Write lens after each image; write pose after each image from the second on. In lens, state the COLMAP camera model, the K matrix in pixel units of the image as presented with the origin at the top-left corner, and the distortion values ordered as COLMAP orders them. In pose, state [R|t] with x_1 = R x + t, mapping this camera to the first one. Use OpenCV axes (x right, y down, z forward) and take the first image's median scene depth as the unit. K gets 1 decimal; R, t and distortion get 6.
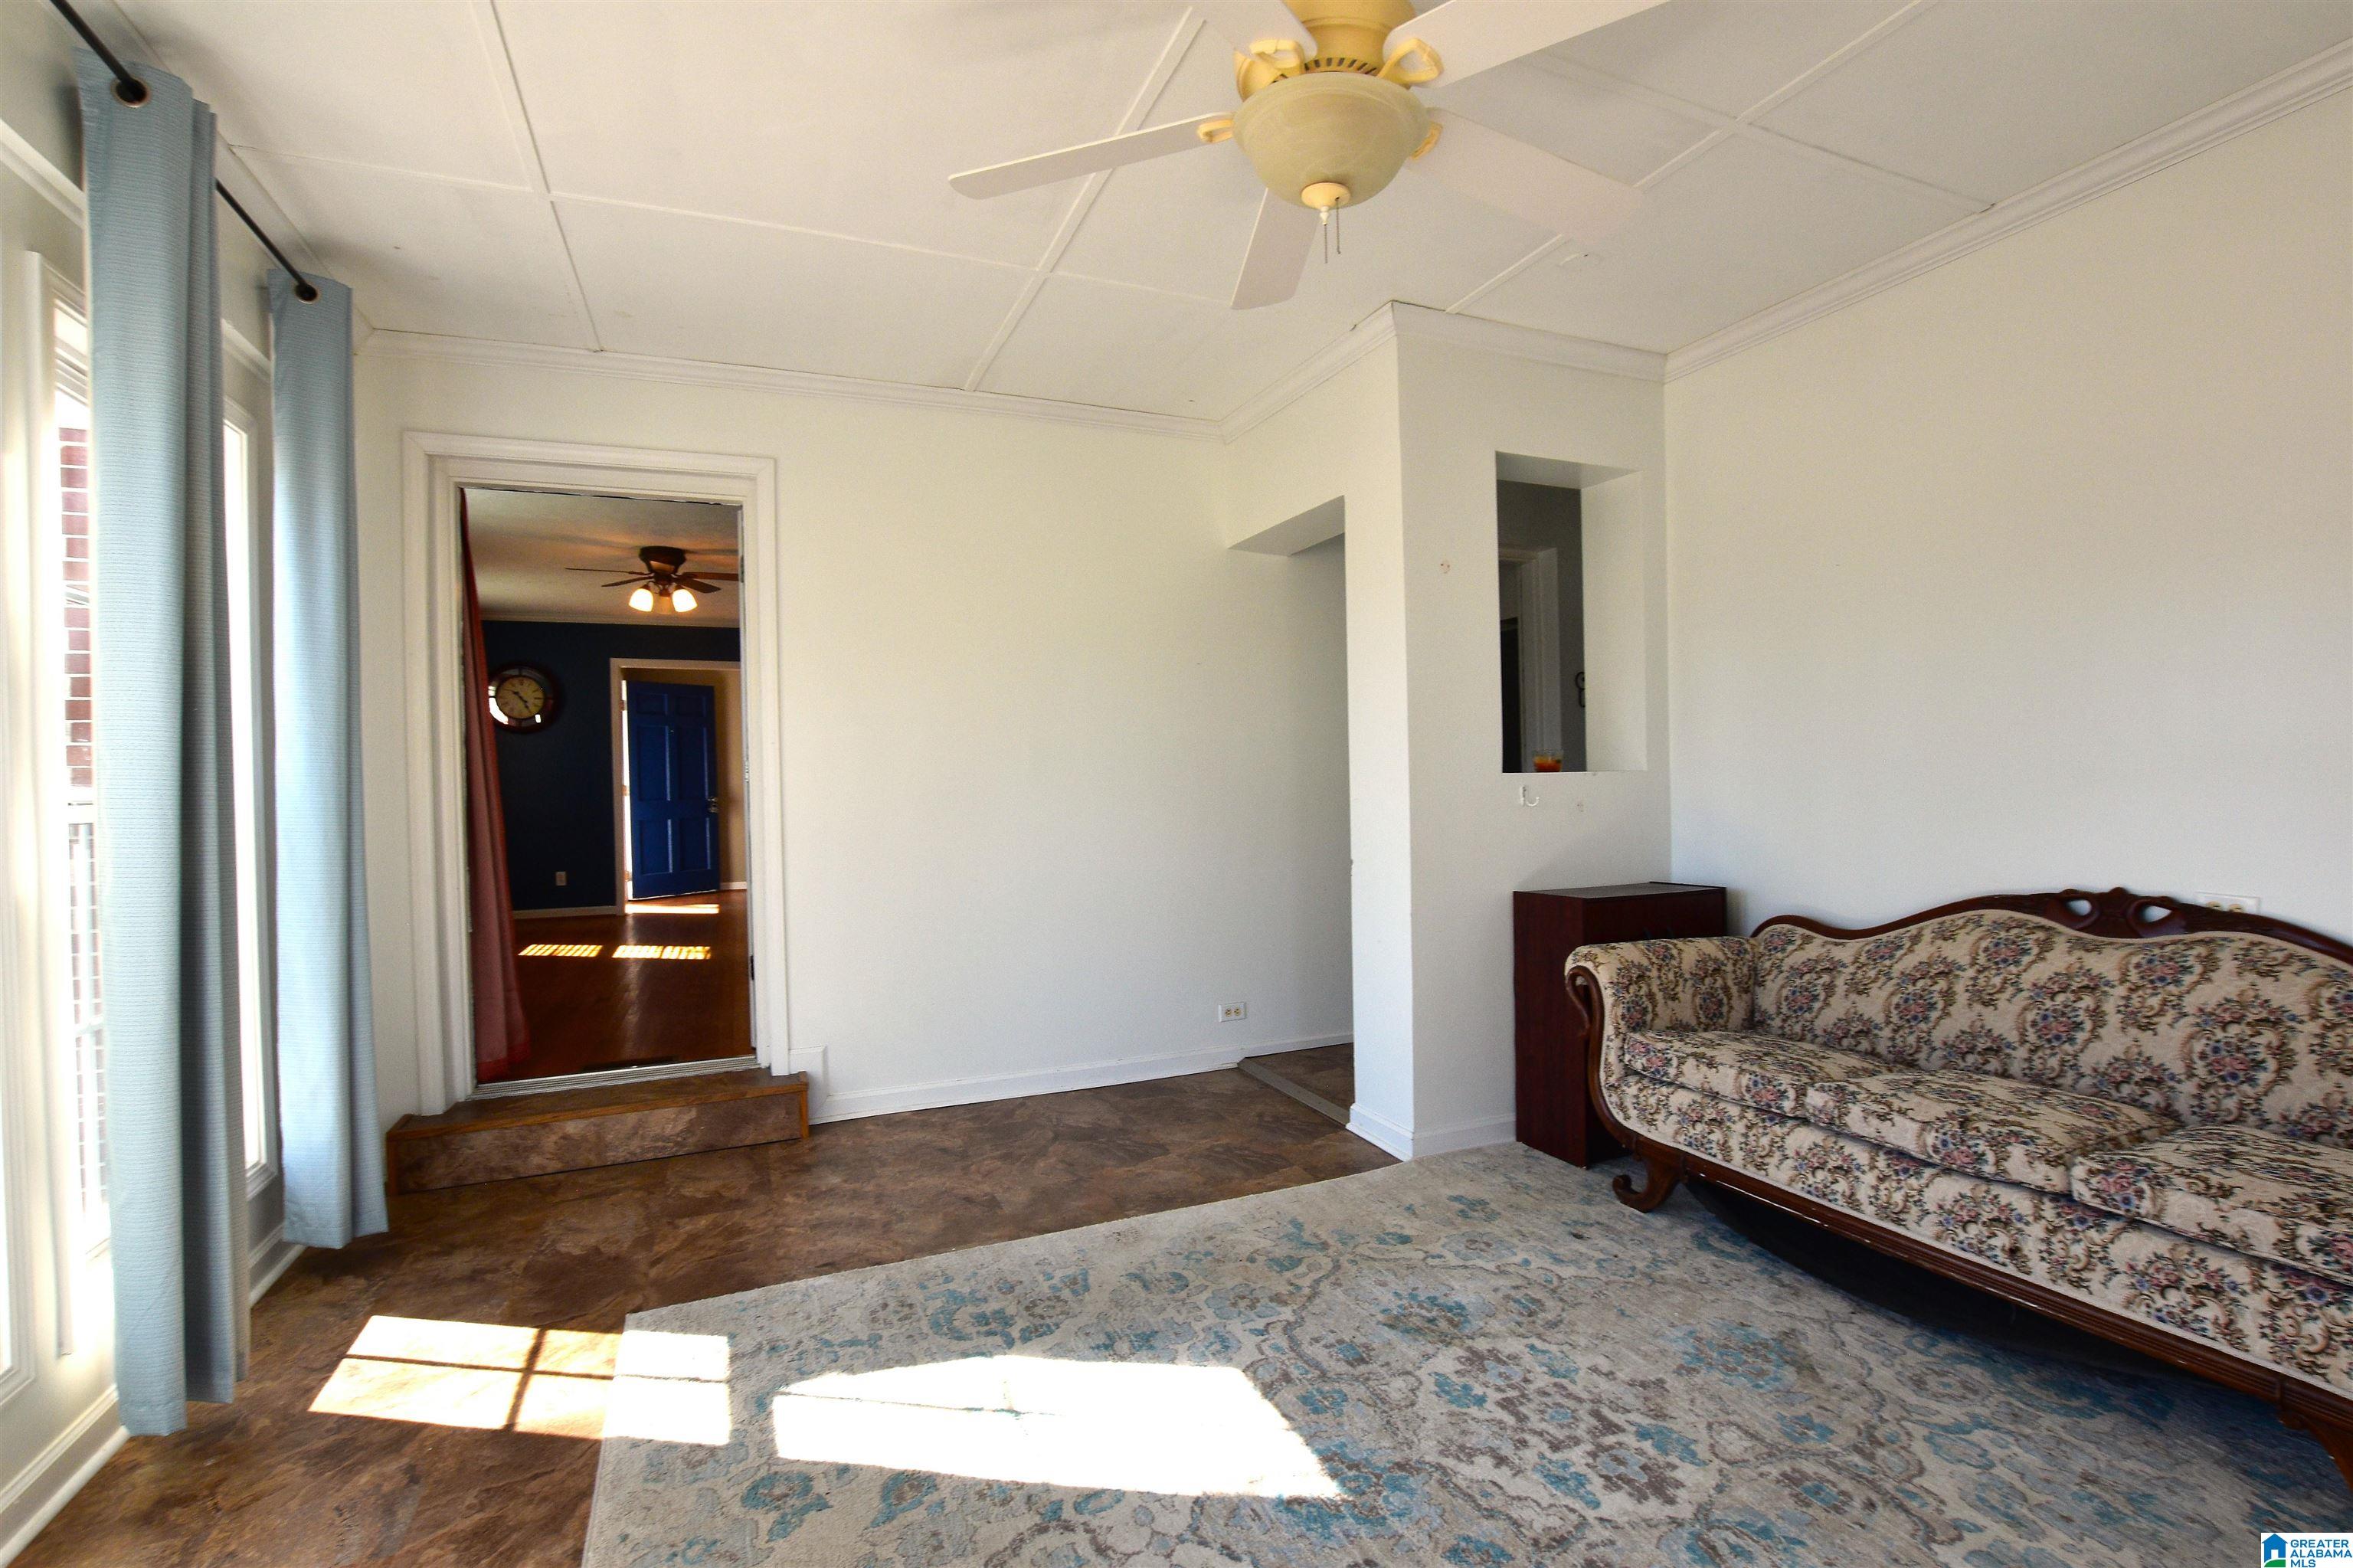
lens RADIAL K [[1055.7, 0, 1184.7], [0, 1055.7, 791.5], [0, 0, 1]] dist [-0.037696, 0.010784]
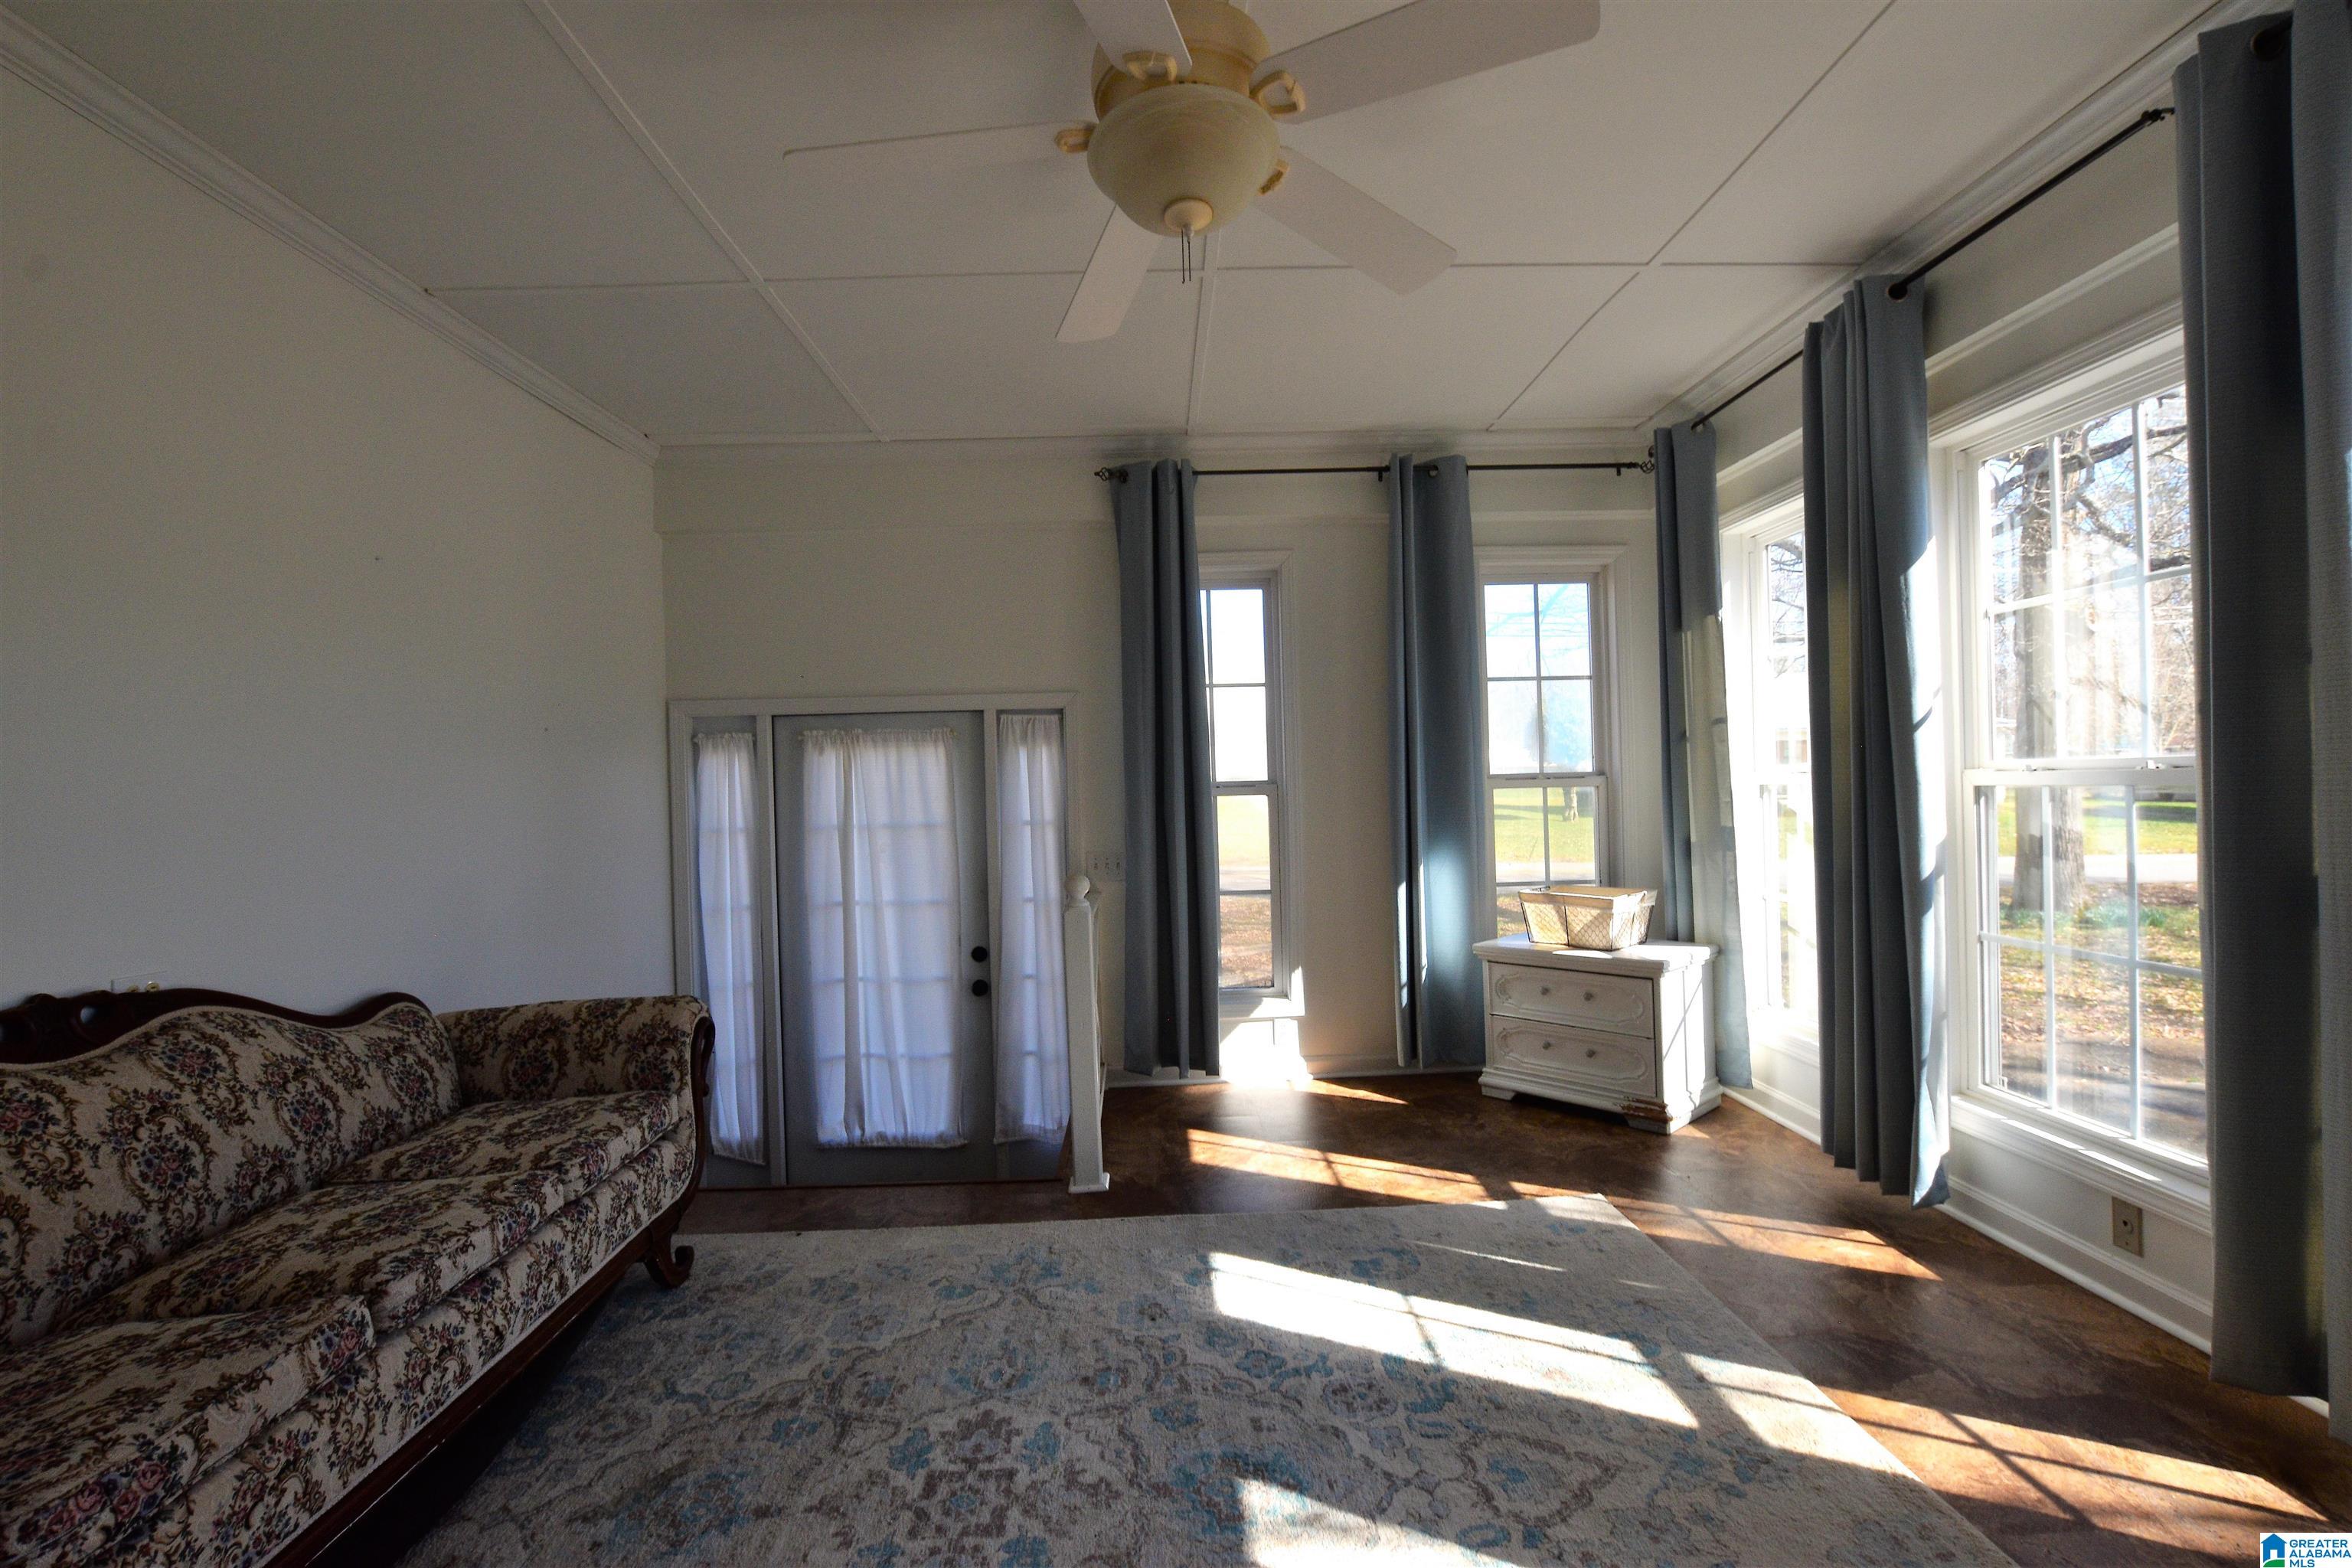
lens RADIAL K [[1007.7, 0, 1177.8], [0, 1007.7, 789.7], [0, 0, 1]] dist [-0.041345, 0.010957]
pose [[-0.927722, 0.046655, 0.370345, -0.141905], [0.049559, 0.998770, -0.001675, -0.014619], [-0.369967, 0.016800, -0.928893, 1.458821]]
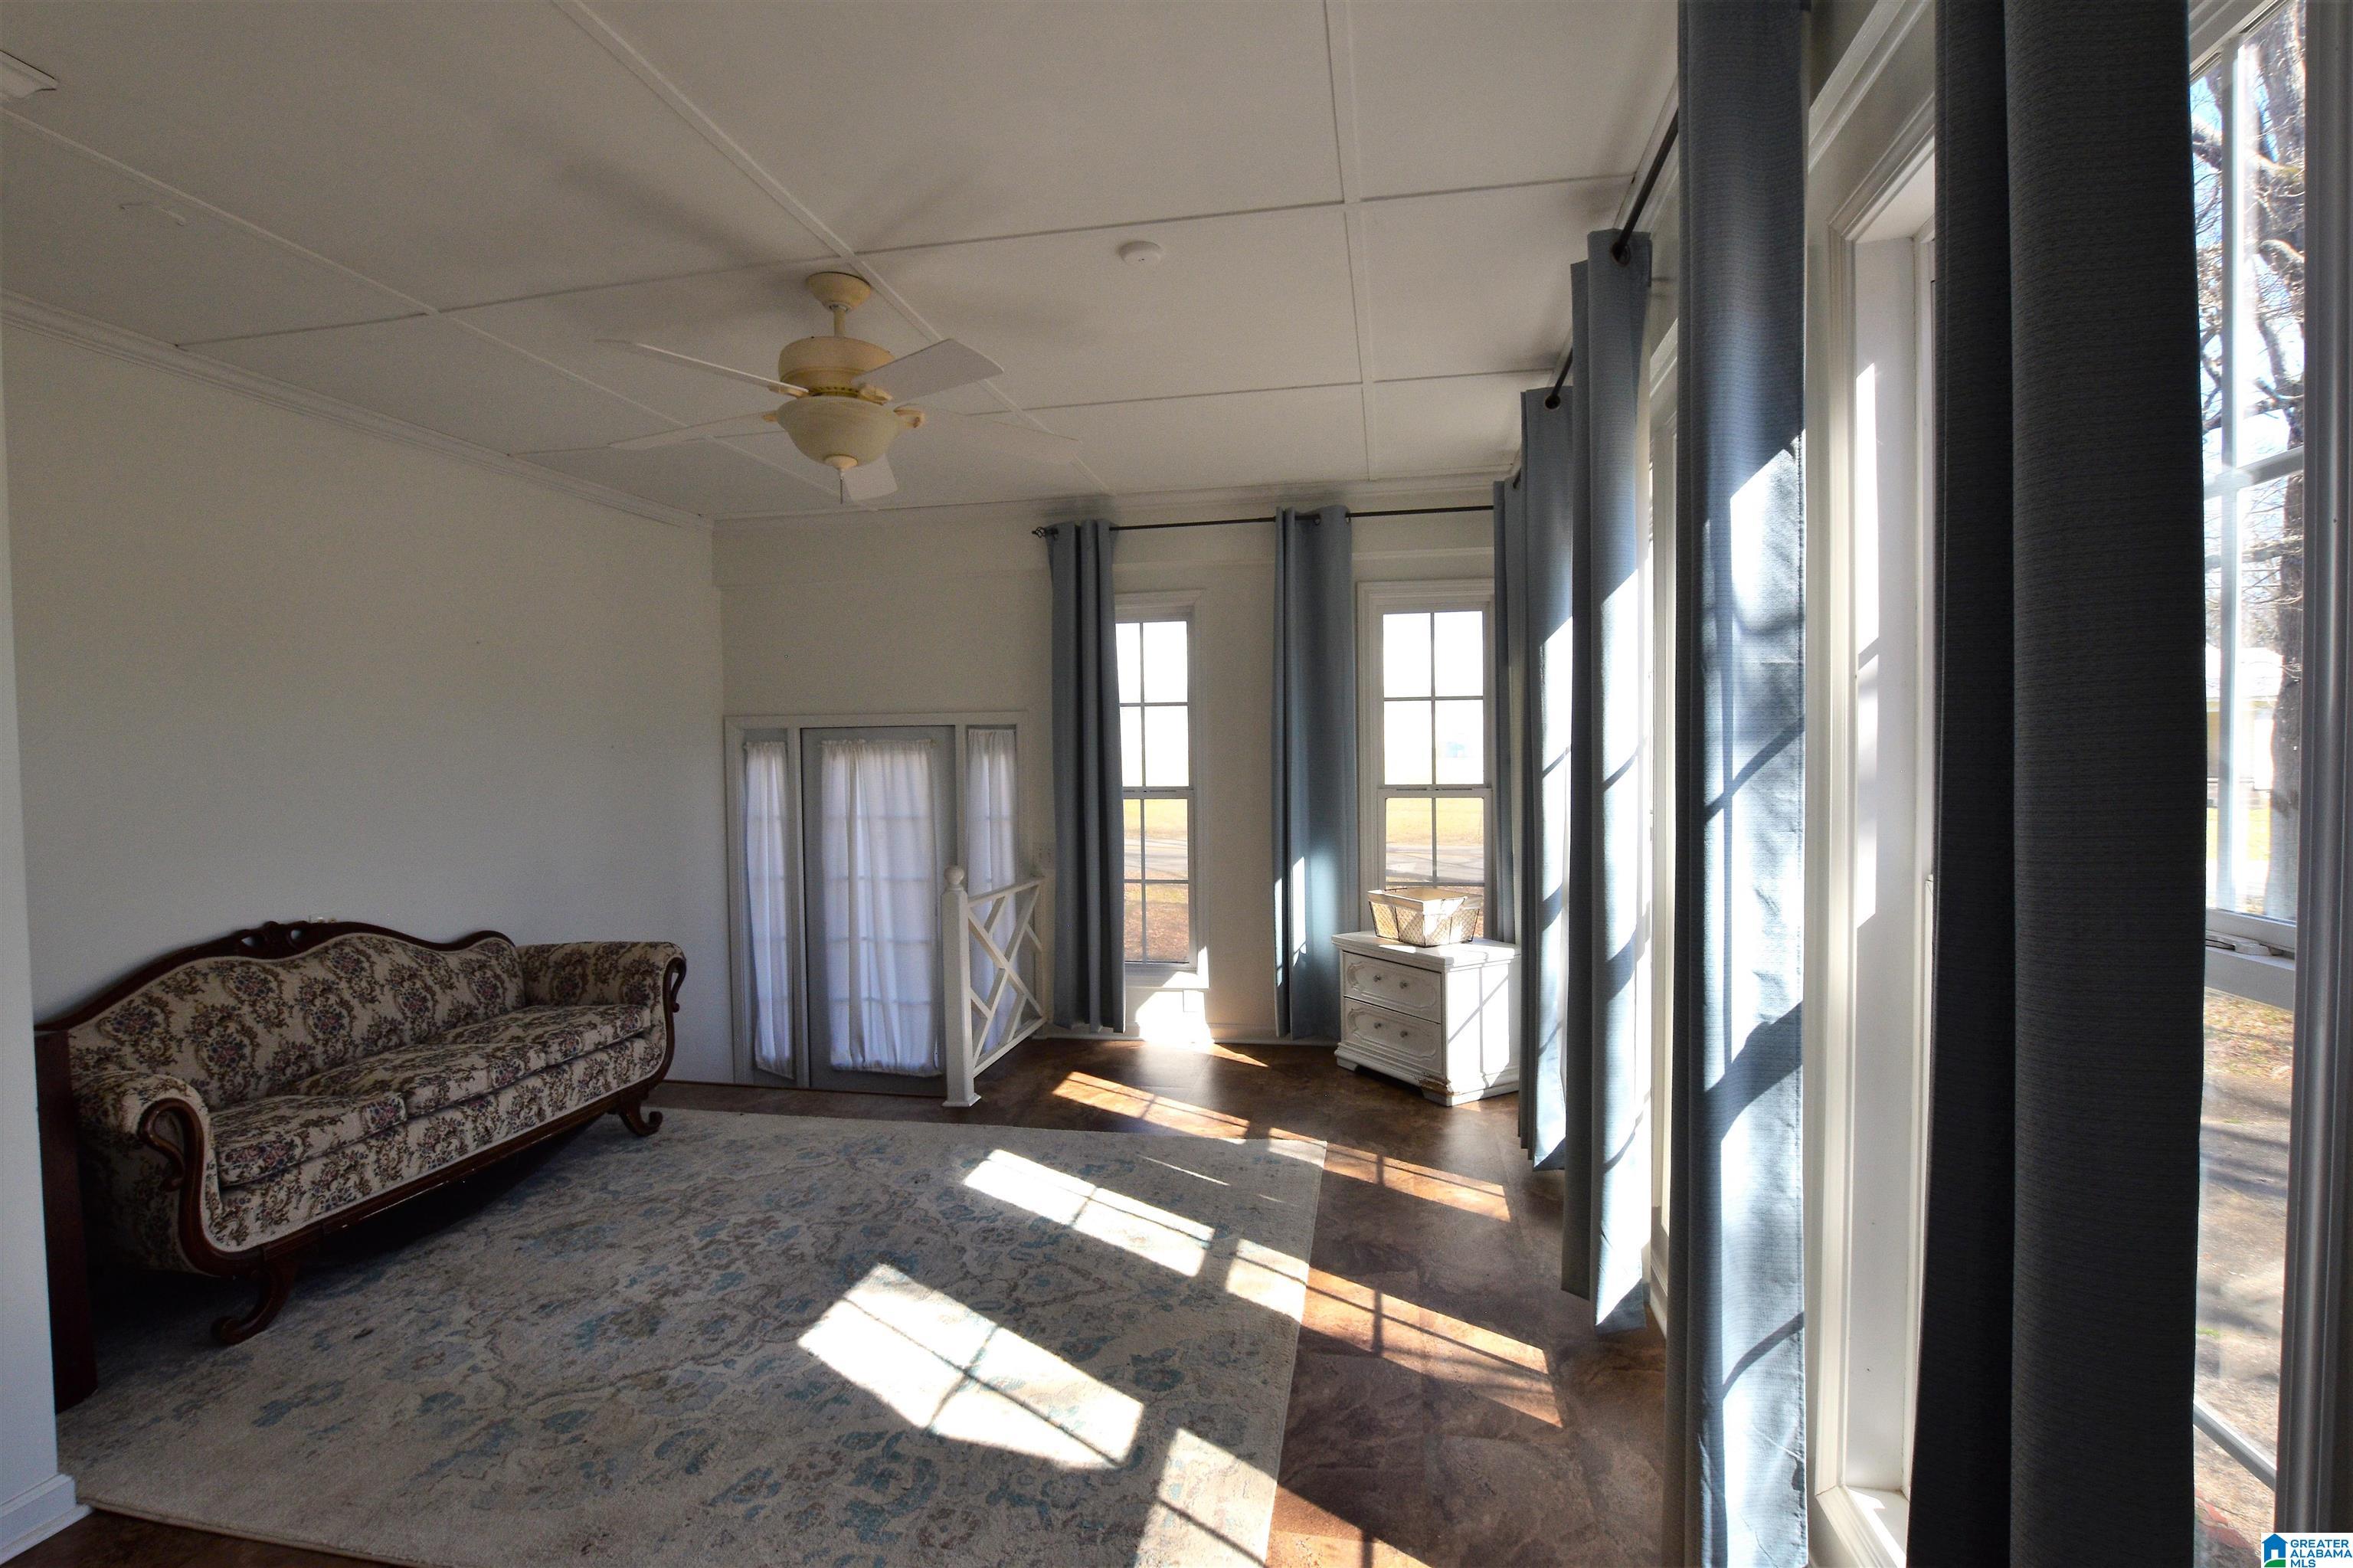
lens RADIAL K [[1055.7, 0, 1184.7], [0, 1055.7, 791.5], [0, 0, 1]] dist [-0.037696, 0.010784]
pose [[-0.831363, 0.015231, 0.555521, -0.891735], [0.033945, 0.999150, 0.023406, -0.071434], [-0.554692, 0.038316, -0.831173, 1.566557]]
